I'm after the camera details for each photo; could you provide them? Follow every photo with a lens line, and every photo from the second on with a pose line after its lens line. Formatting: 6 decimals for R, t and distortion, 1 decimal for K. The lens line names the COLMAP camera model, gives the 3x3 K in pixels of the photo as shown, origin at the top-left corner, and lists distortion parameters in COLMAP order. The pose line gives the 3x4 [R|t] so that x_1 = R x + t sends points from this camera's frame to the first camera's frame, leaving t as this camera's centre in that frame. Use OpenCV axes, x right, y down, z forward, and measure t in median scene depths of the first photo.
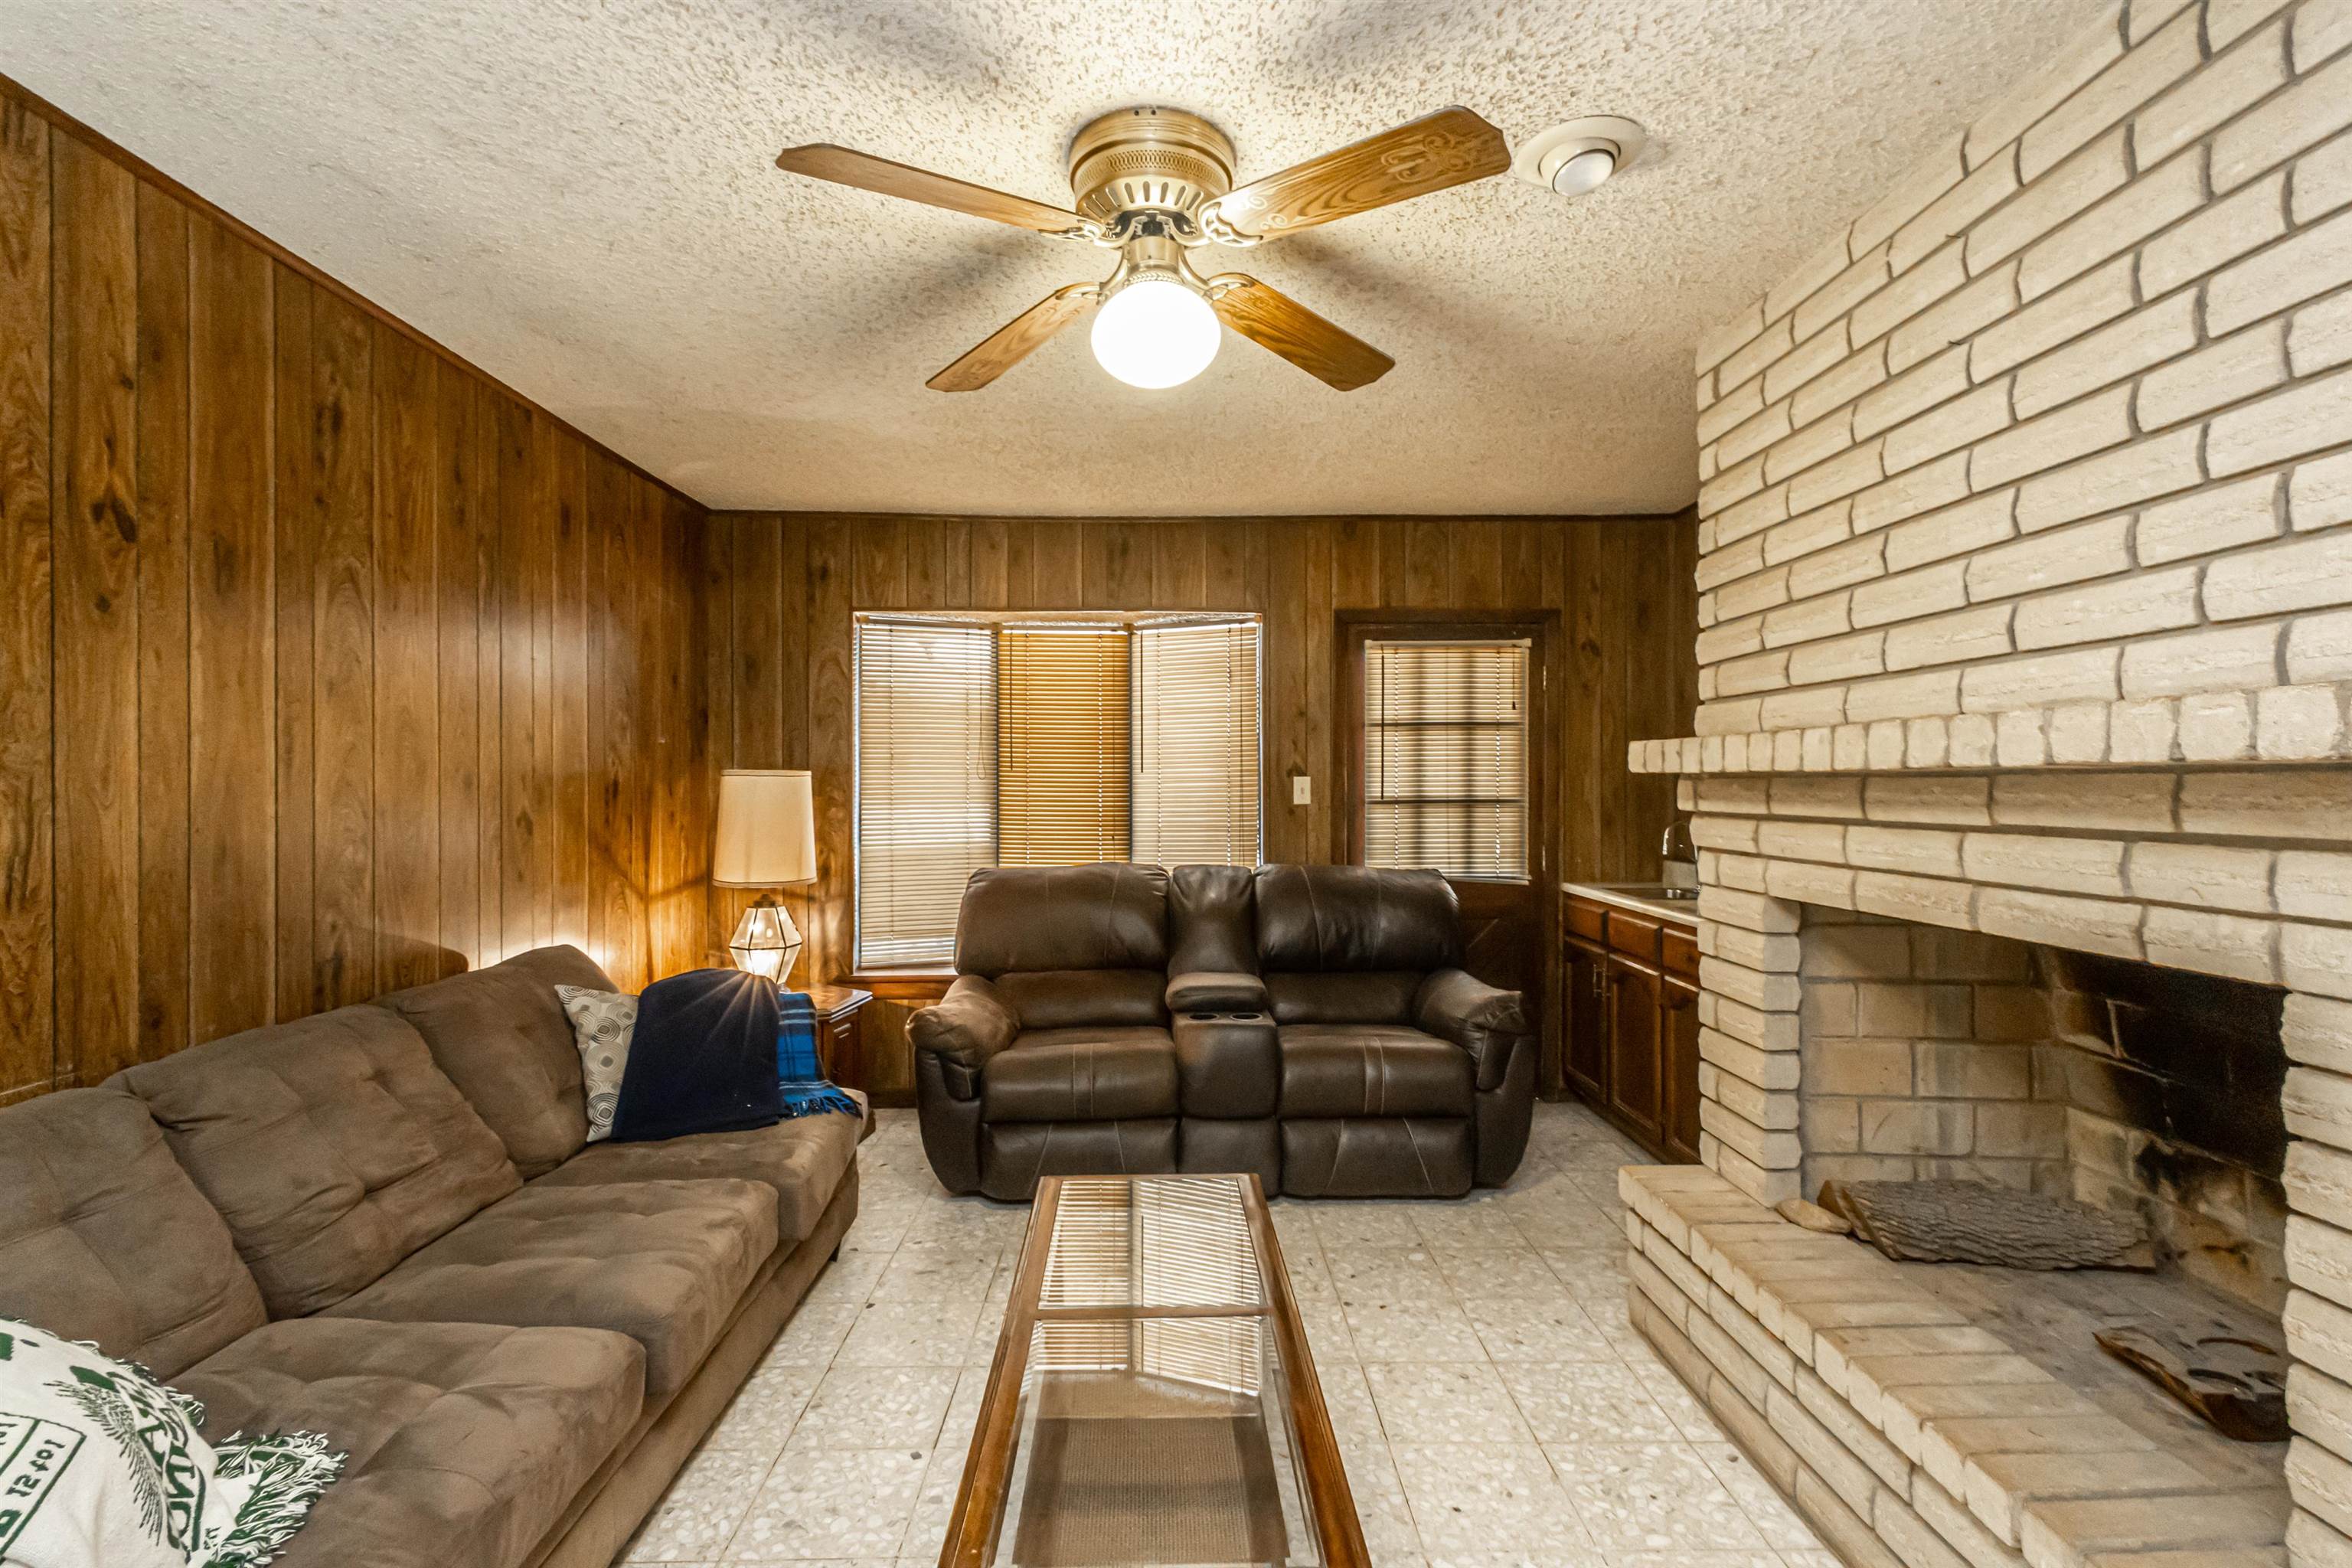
lens RADIAL K [[1079.8, 0, 1174.8], [0, 1079.8, 784.9], [0, 0, 1]] dist [0.010013, -0.003392]
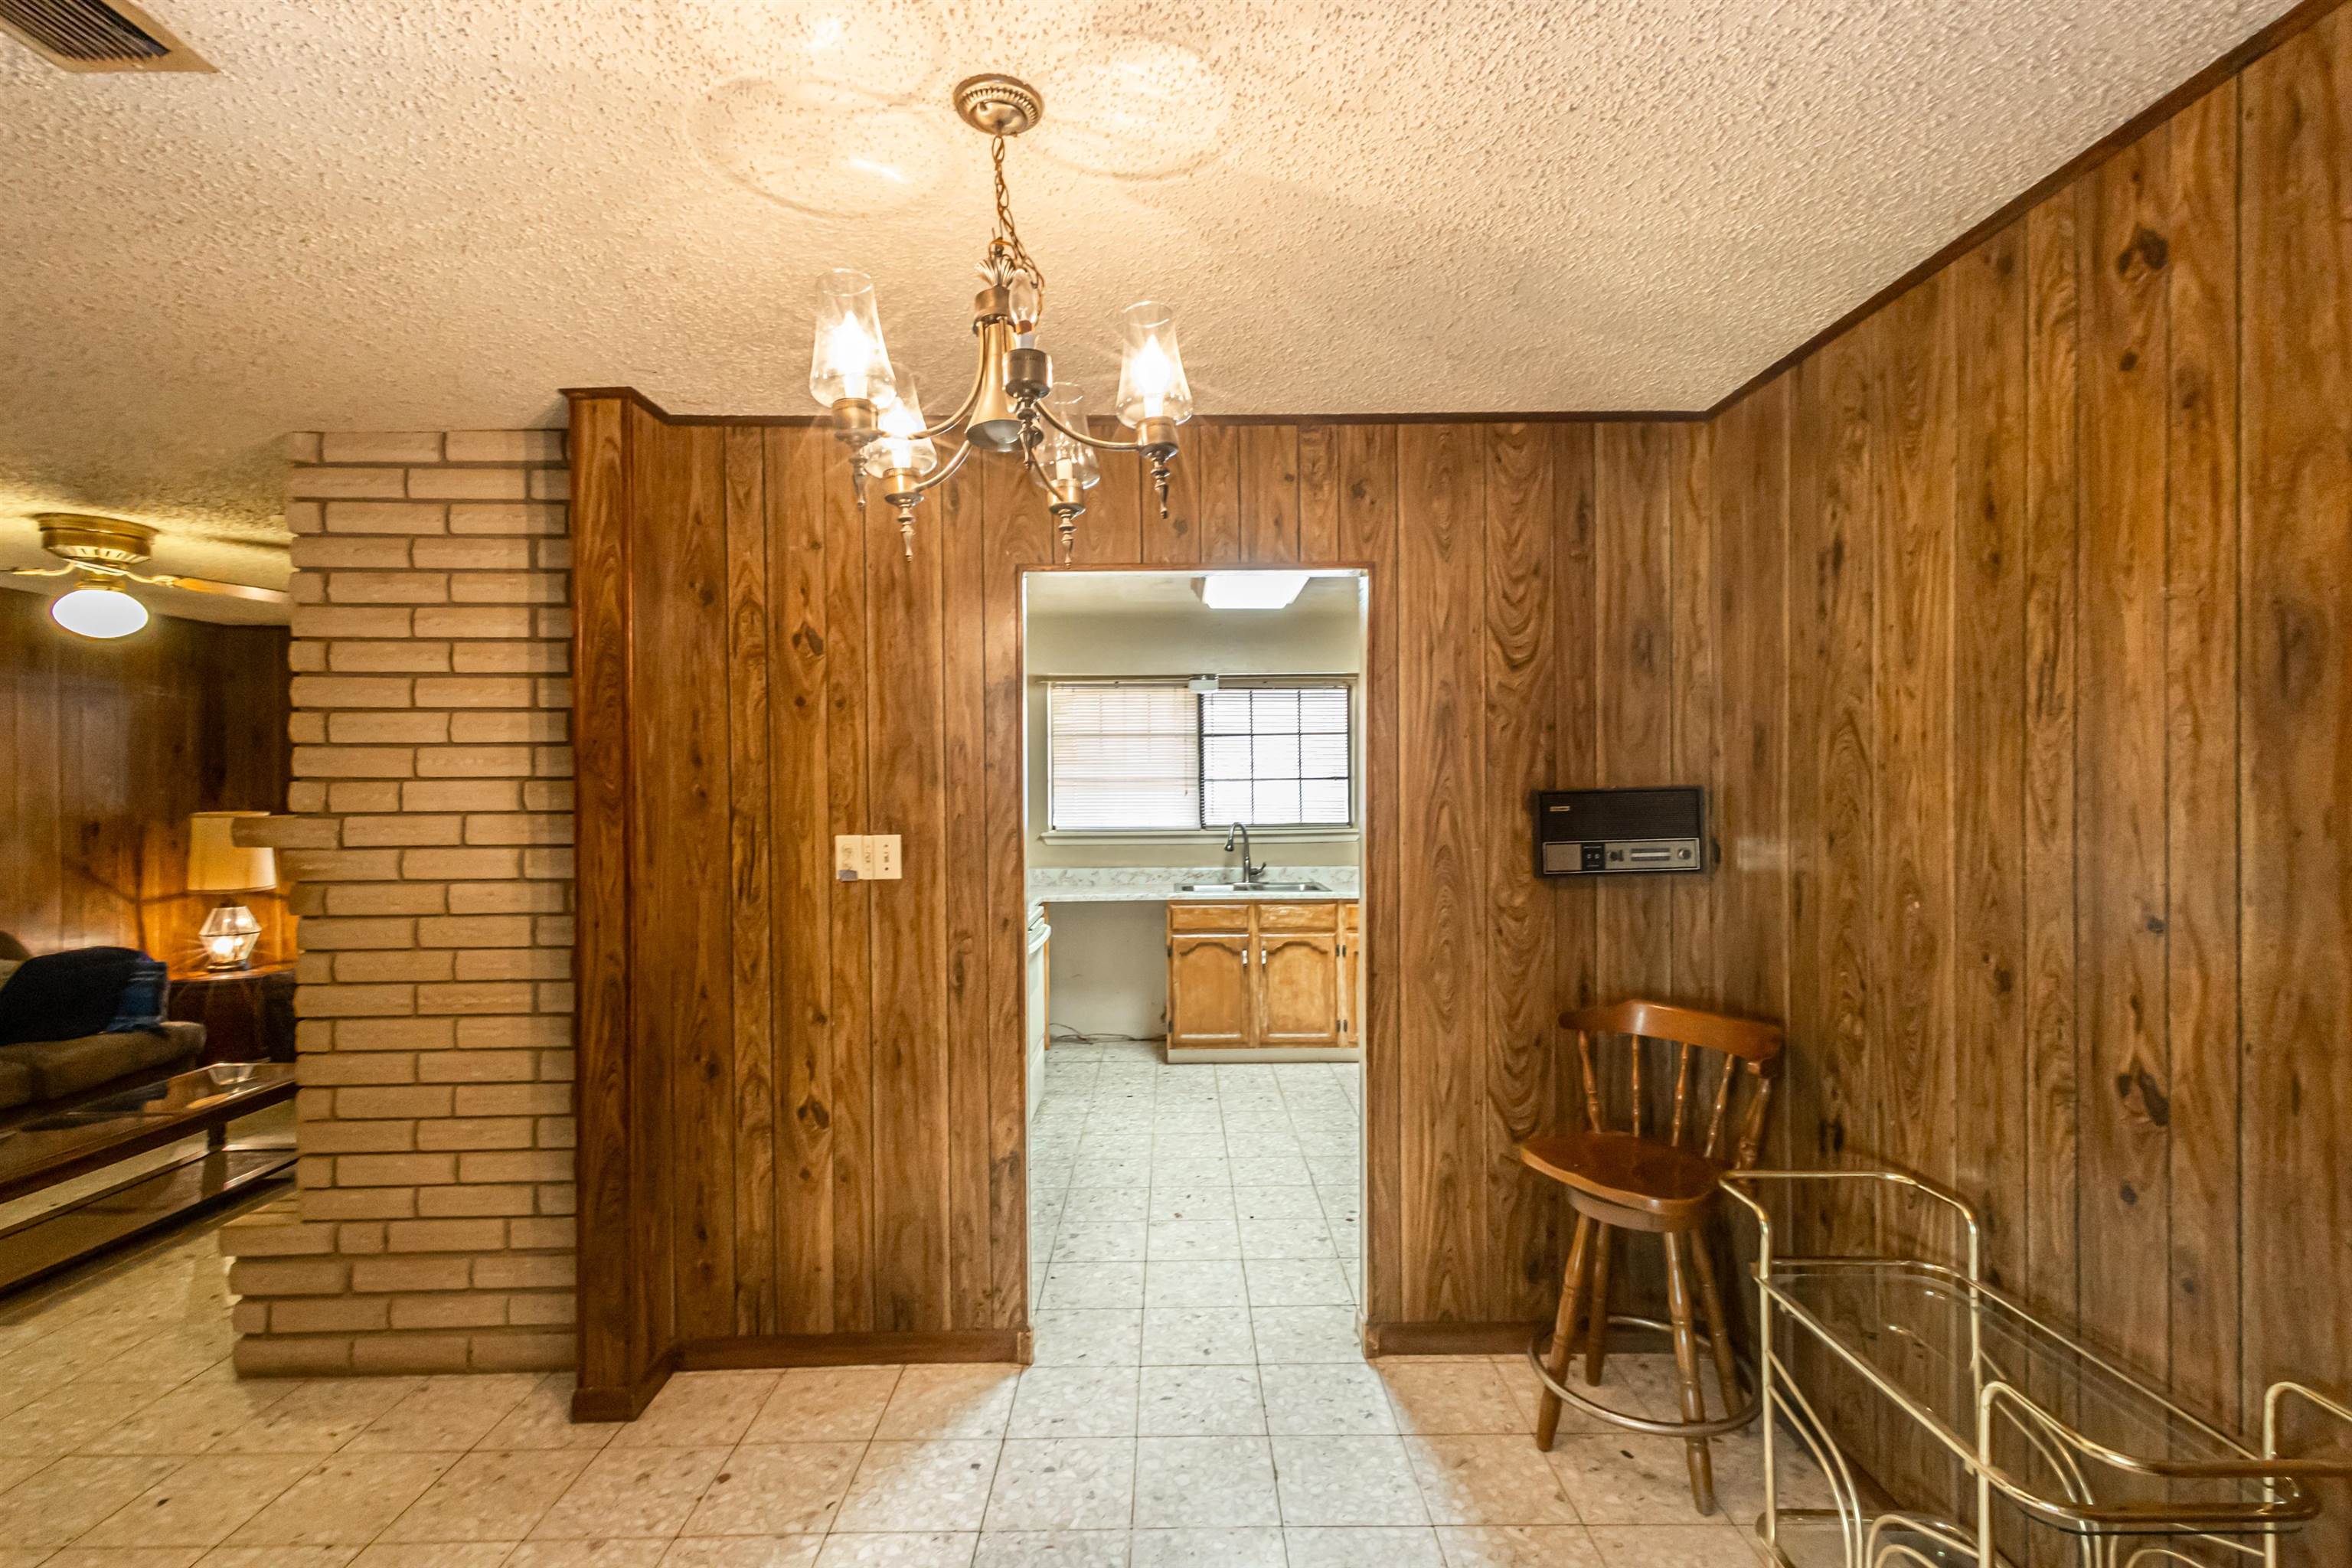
lens RADIAL K [[1079.8, 0, 1188.6], [0, 1079.8, 781.2], [0, 0, 1]] dist [0.010013, -0.003392]
pose [[0.999979, -0.005571, -0.003452, 1.359463], [0.005560, 0.999980, -0.002974, -0.065248], [0.003469, 0.002955, 0.999990, -0.671338]]
